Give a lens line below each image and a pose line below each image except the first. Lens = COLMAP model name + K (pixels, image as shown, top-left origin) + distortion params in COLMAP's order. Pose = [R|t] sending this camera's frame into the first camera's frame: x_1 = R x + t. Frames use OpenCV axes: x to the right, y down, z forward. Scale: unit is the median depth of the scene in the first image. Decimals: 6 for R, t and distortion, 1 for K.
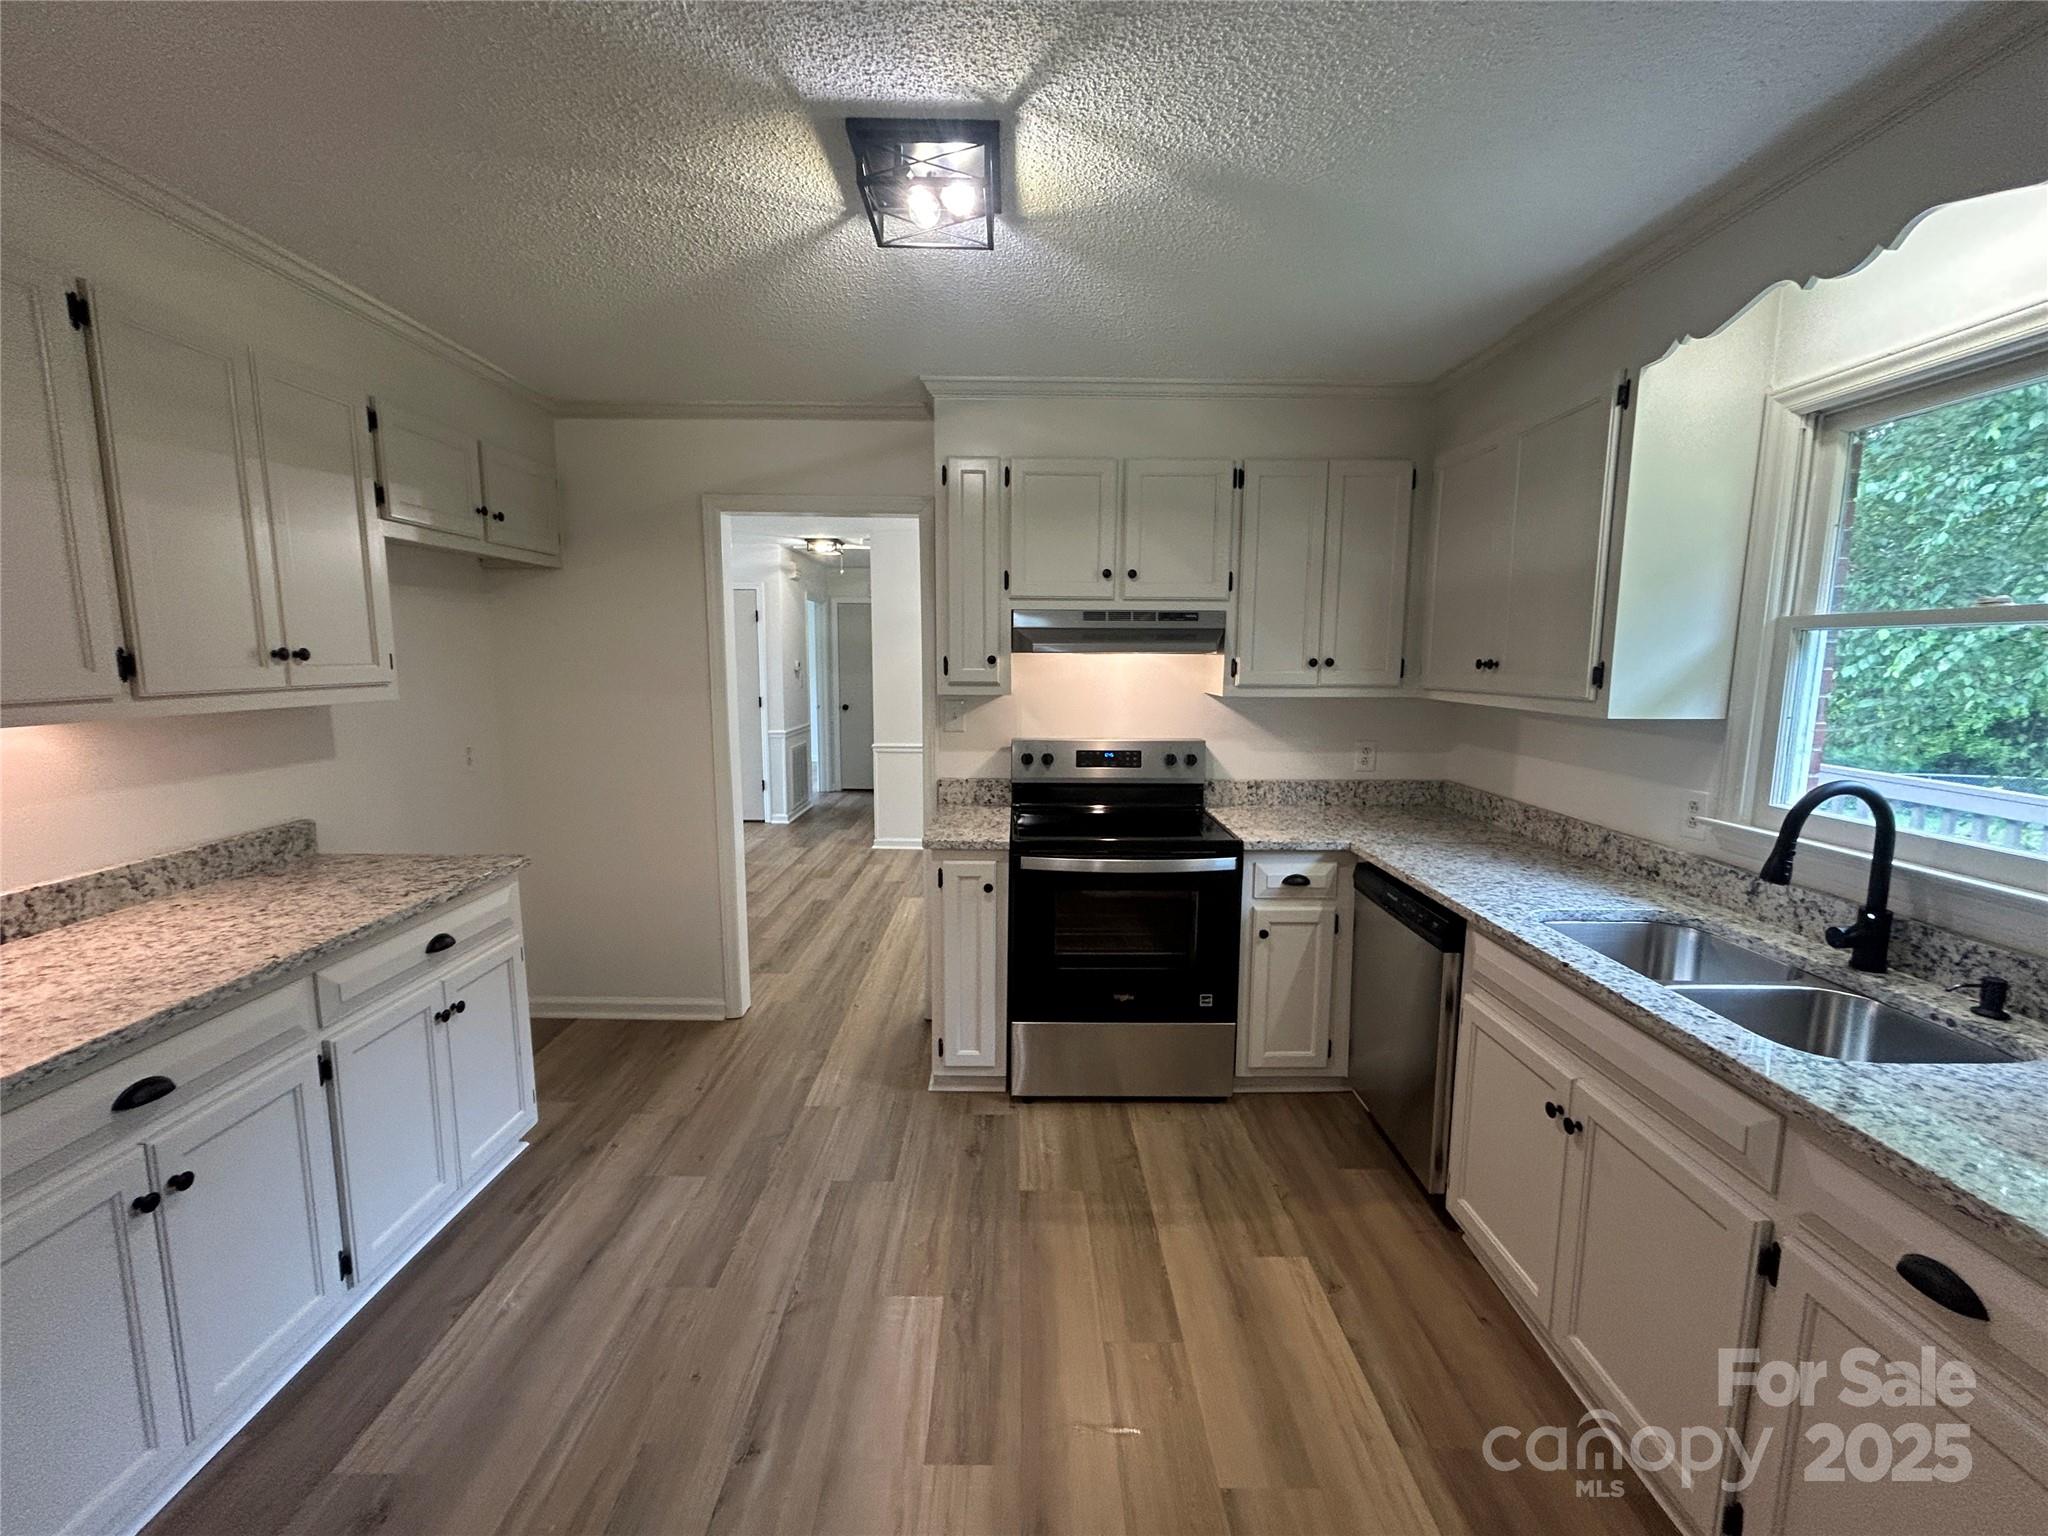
lens RADIAL K [[828.7, 0, 1018.6], [0, 828.7, 765.0], [0, 0, 1]] dist [-0.000939, -0.000114]
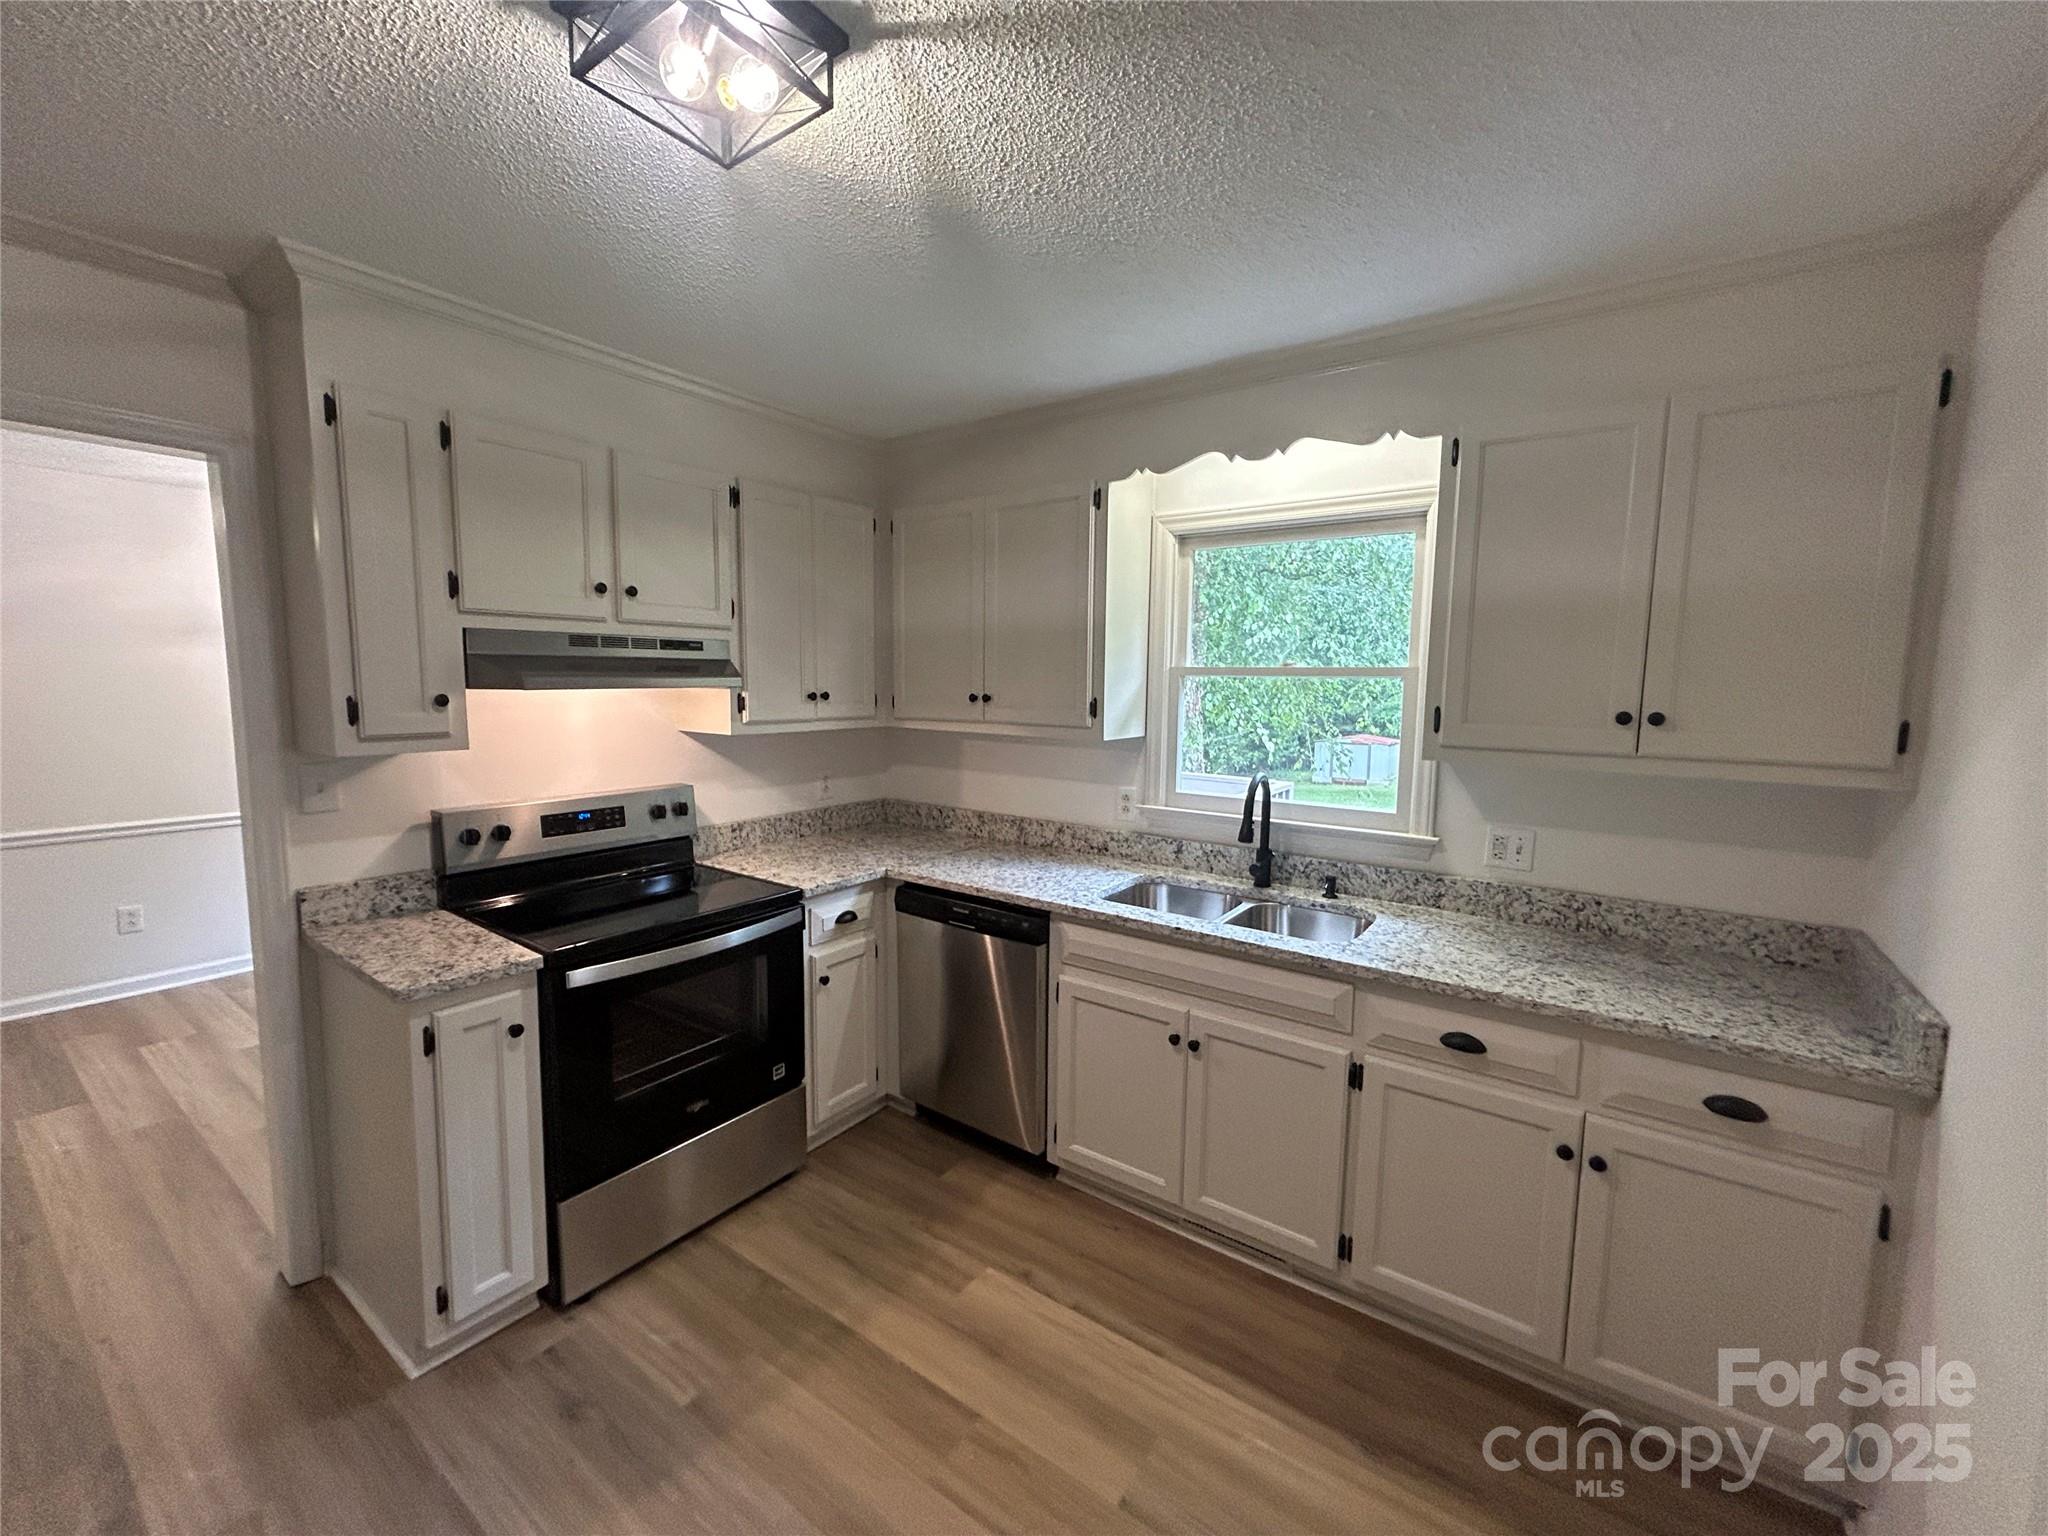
lens RADIAL K [[828.7, 0, 1018.6], [0, 828.7, 765.0], [0, 0, 1]] dist [-0.000939, -0.000114]
pose [[0.588558, -0.084058, 0.804074, -0.329272], [0.097907, 0.994671, 0.032317, -0.054258], [-0.802505, 0.059704, 0.593651, 0.239493]]
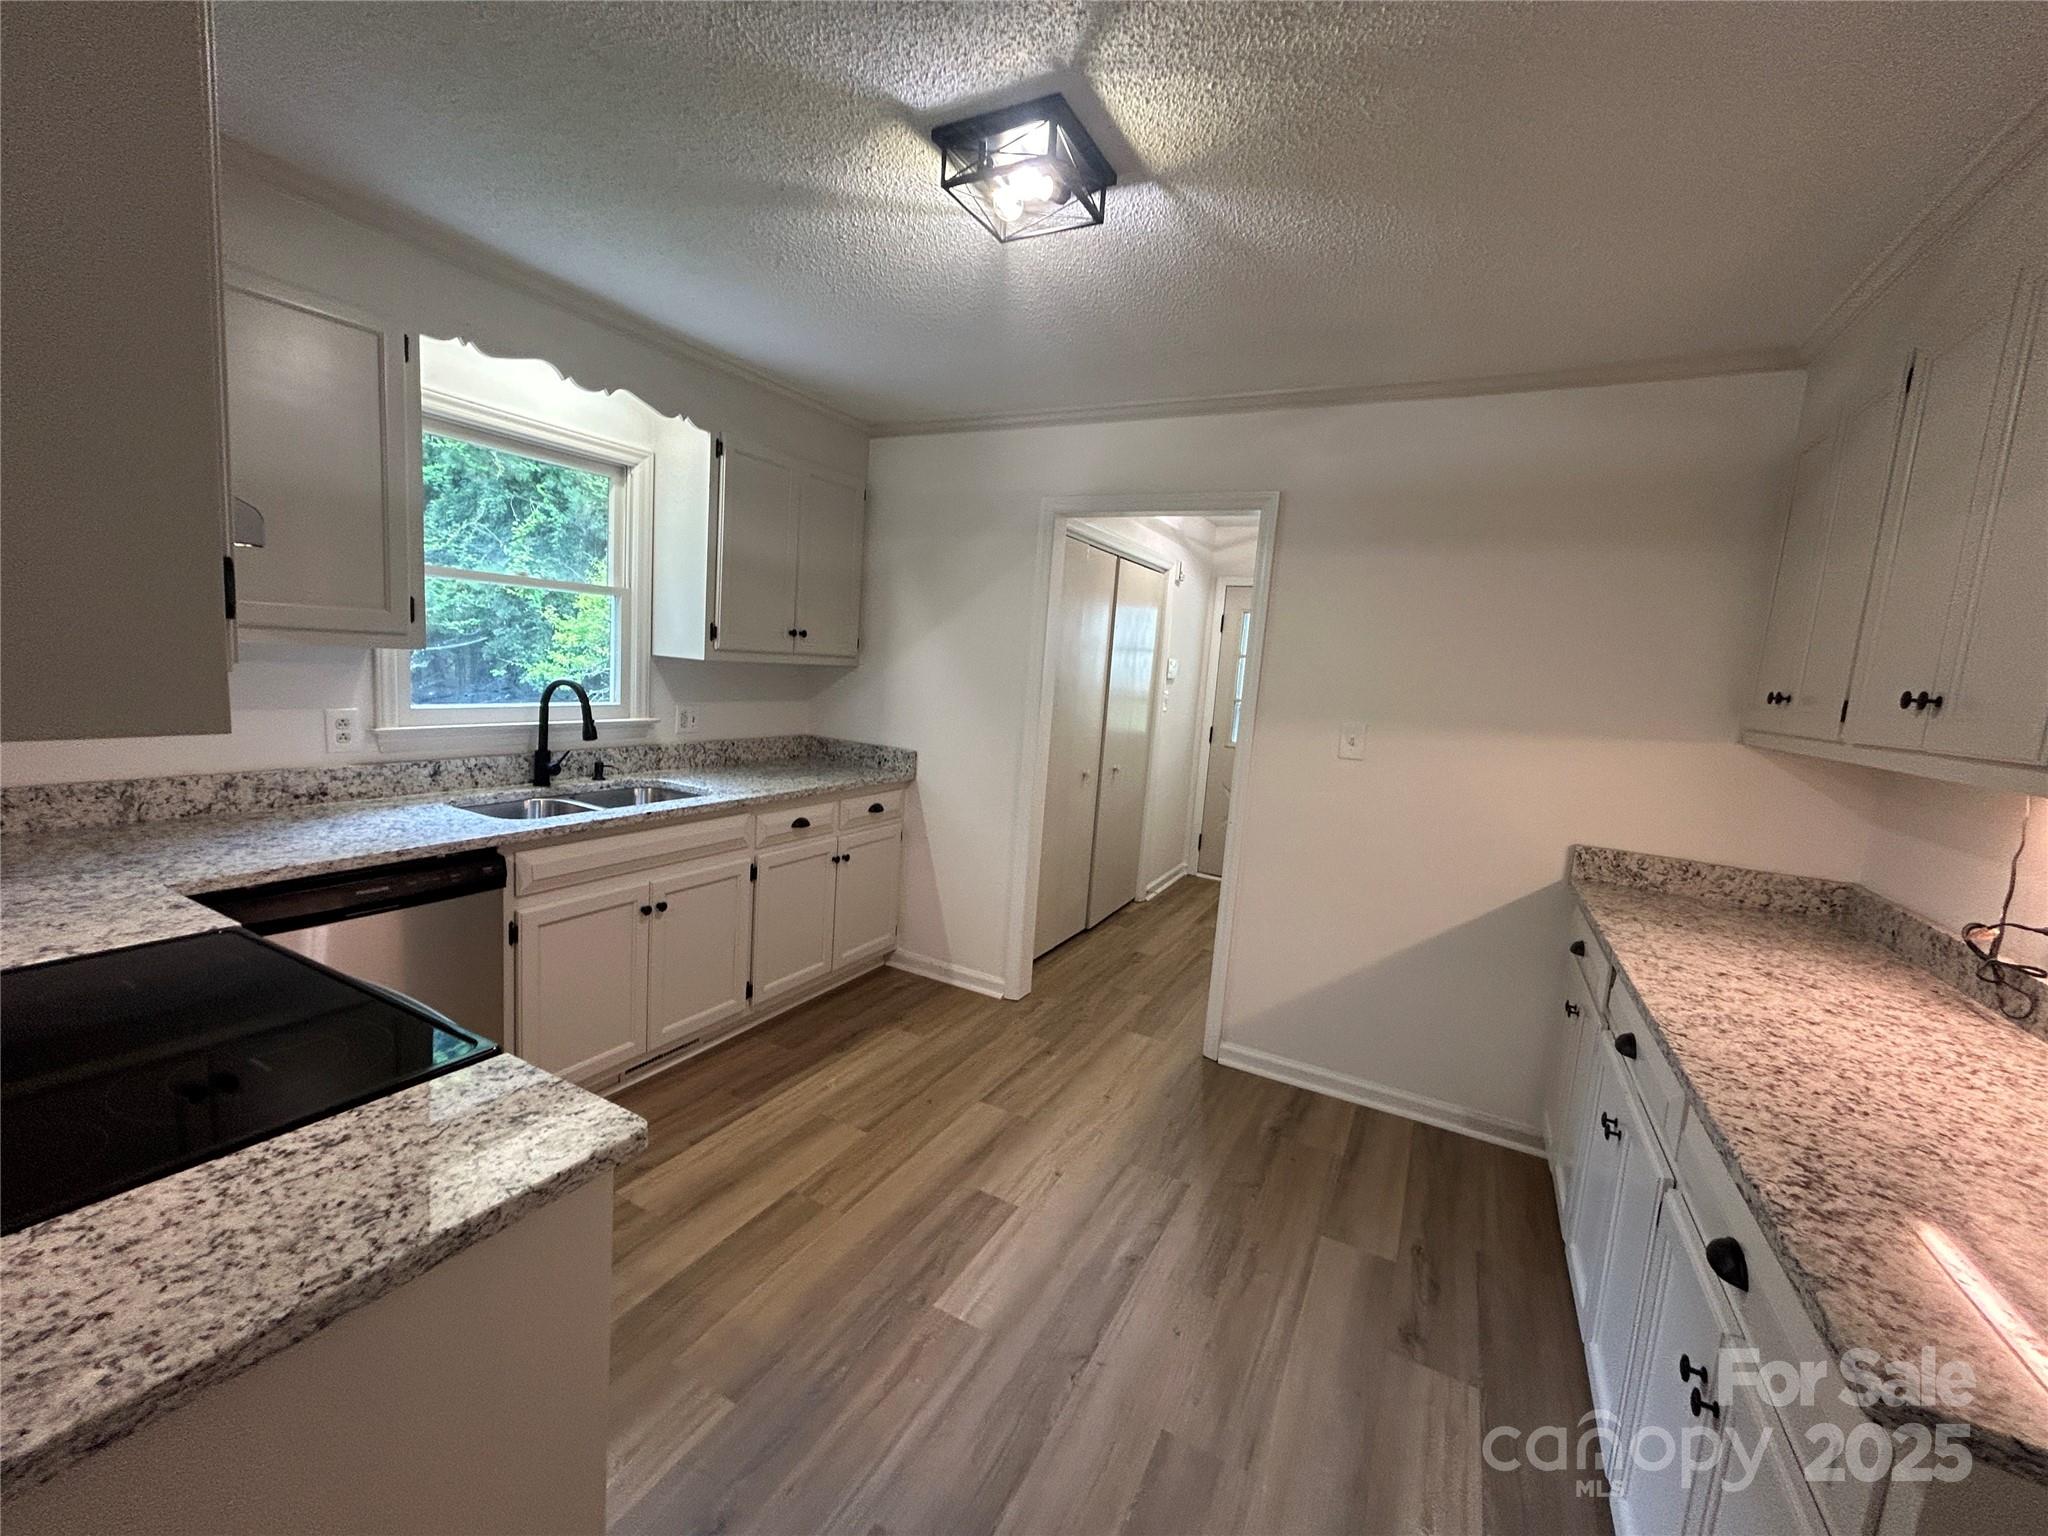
lens RADIAL K [[828.7, 0, 1018.6], [0, 828.7, 765.0], [0, 0, 1]] dist [-0.000939, -0.000114]
pose [[-0.873312, -0.131628, 0.469042, -0.393466], [-0.013189, 0.968841, 0.247331, -0.142727], [-0.486983, 0.209811, -0.847836, 1.182078]]
